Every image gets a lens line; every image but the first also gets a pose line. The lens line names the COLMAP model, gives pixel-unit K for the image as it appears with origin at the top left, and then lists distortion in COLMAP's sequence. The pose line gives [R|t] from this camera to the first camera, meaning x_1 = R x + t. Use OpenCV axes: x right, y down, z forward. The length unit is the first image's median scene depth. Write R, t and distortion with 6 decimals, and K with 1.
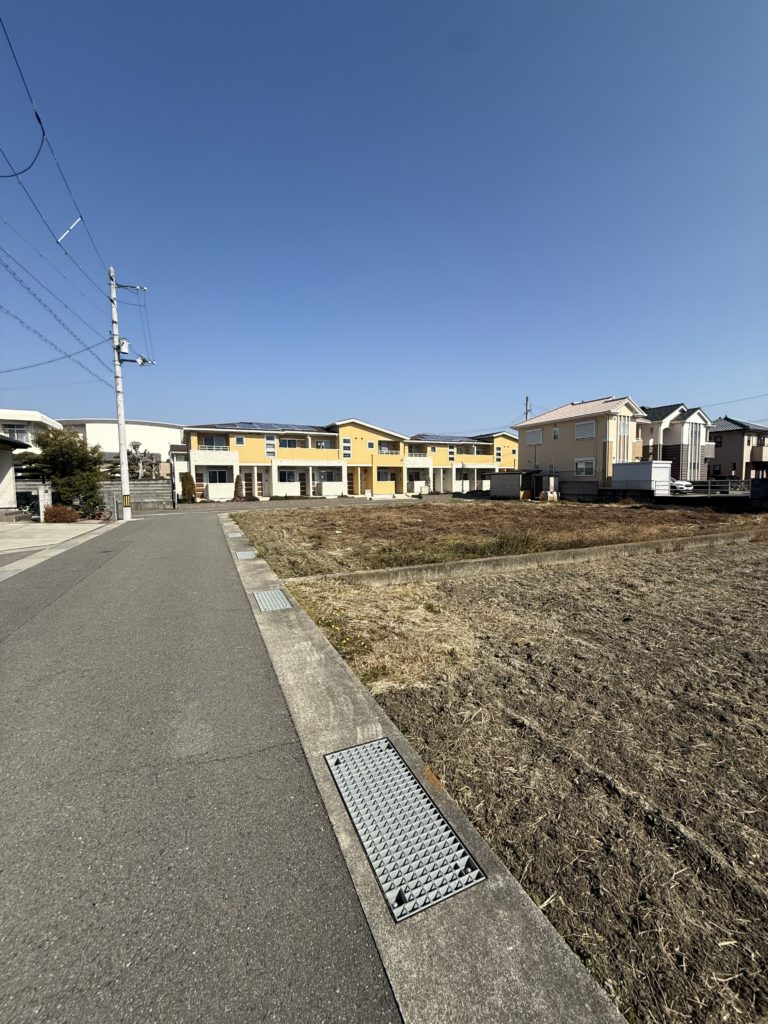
lens RADIAL K [[408.5, 0, 385.6], [0, 408.5, 512.2], [0, 0, 1]] dist [0.001989, 0.000110]
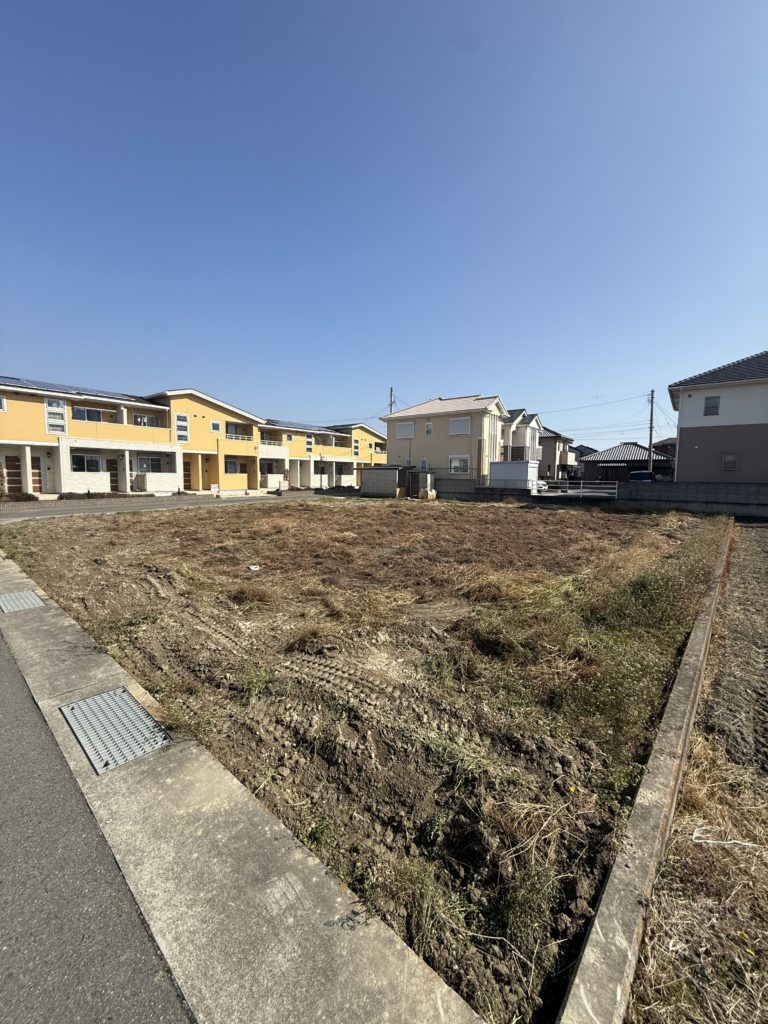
lens RADIAL K [[408.5, 0, 384.3], [0, 408.5, 507.6], [0, 0, 1]] dist [0.001989, 0.000110]
pose [[0.907453, -0.010809, 0.420014, -0.077203], [0.008664, 0.999938, 0.007015, -0.014420], [-0.420064, -0.002726, 0.907490, 0.174111]]
